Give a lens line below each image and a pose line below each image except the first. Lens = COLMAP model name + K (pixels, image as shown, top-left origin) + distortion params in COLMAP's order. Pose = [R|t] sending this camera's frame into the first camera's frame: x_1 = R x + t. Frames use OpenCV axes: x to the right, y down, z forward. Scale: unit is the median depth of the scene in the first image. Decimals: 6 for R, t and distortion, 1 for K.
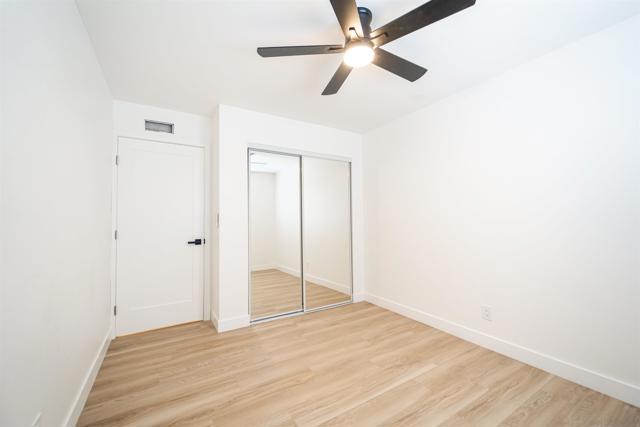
lens RADIAL K [[258.3, 0, 324.0], [0, 258.3, 215.6], [0, 0, 1]] dist [0.001826, -0.000083]
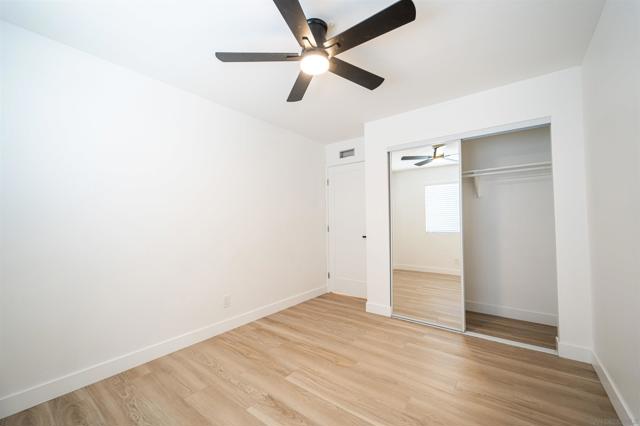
lens RADIAL K [[258.1, 0, 321.8], [0, 258.1, 216.4], [0, 0, 1]] dist [-0.001419, -0.000127]
pose [[0.347968, -0.011817, -0.937432, 0.822096], [0.025587, 0.999668, -0.003104, 0.002305], [0.937157, -0.022906, 0.348154, 0.480471]]
